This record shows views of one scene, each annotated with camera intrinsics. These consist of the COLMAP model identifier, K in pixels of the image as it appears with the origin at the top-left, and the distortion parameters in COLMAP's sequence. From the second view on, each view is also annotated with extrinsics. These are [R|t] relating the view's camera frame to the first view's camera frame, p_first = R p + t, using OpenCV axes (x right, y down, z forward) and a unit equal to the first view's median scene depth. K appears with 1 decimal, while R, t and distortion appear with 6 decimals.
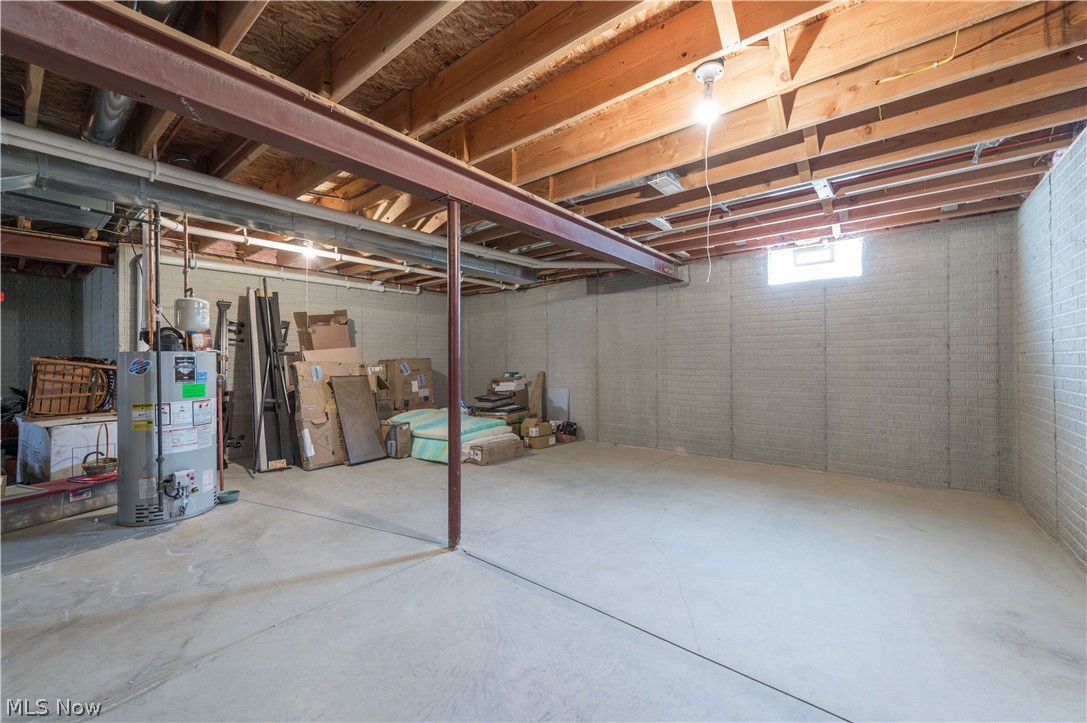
lens RADIAL K [[427.2, 0, 548.0], [0, 427.2, 361.9], [0, 0, 1]] dist [0.011718, -0.000834]
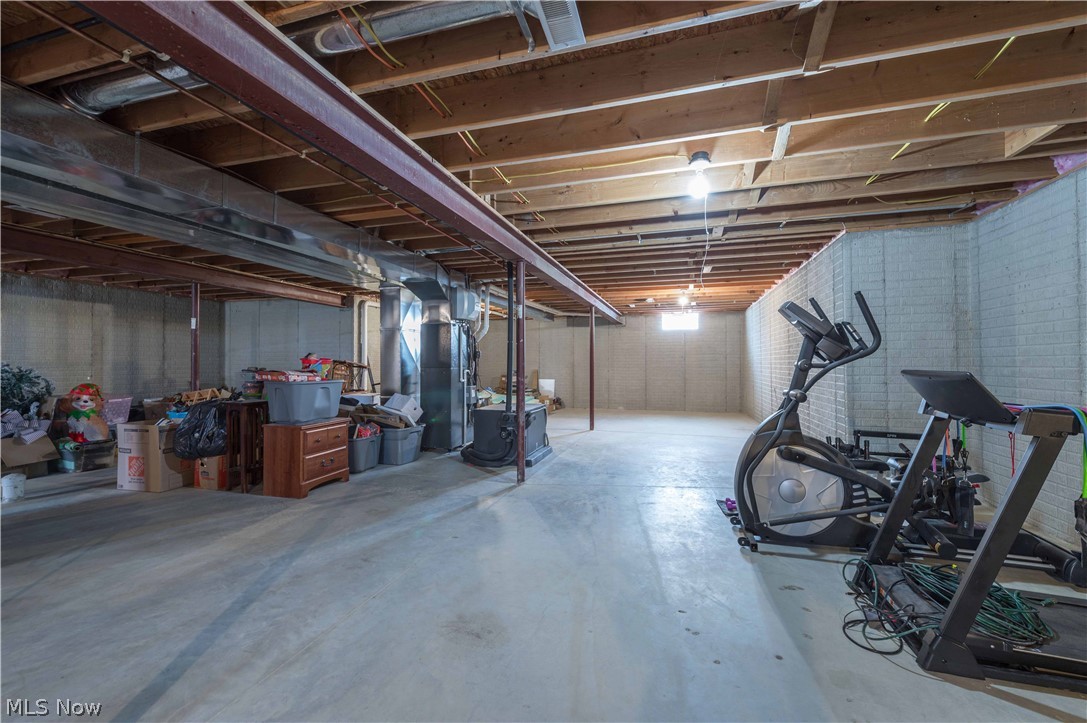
lens RADIAL K [[427.2, 0, 546.4], [0, 427.2, 361.6], [0, 0, 1]] dist [0.011718, -0.000834]
pose [[0.929324, 0.005366, 0.369227, -0.727092], [-0.003110, 0.999973, -0.006705, 0.001843], [-0.369253, 0.005082, 0.929315, -0.705120]]
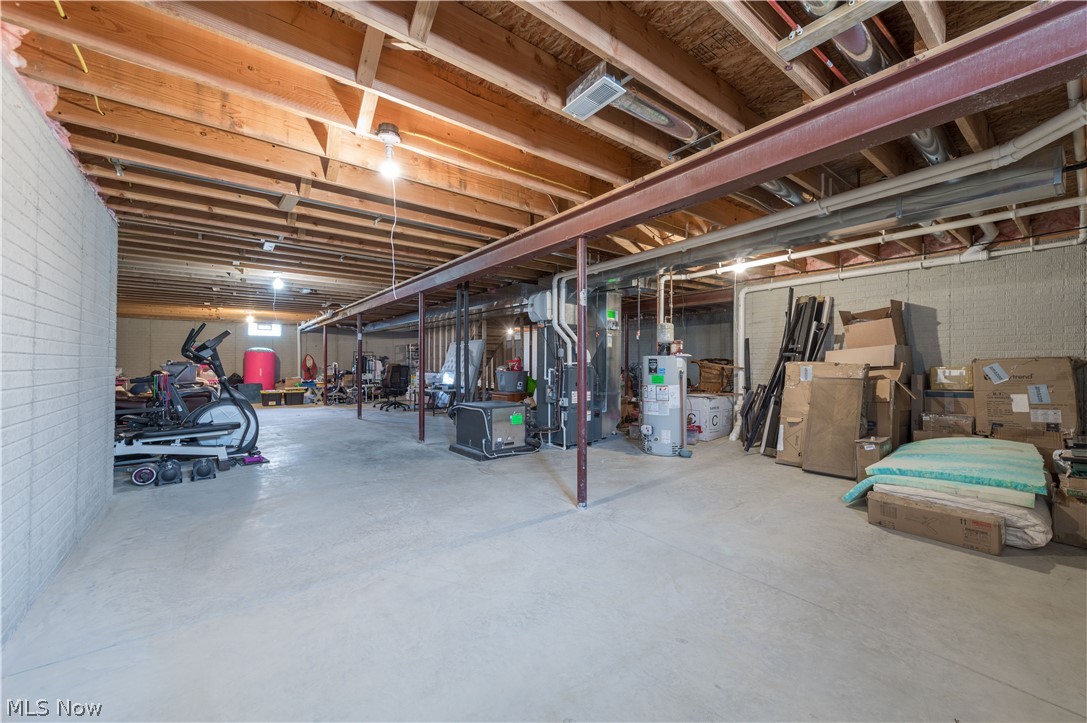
lens RADIAL K [[427.2, 0, 569.5], [0, 427.2, 359.8], [0, 0, 1]] dist [0.011718, -0.000834]
pose [[-0.206029, -0.002645, -0.978542, 0.728707], [-0.002136, 0.999995, -0.002253, -0.003593], [0.978544, 0.001626, -0.206034, 0.857740]]
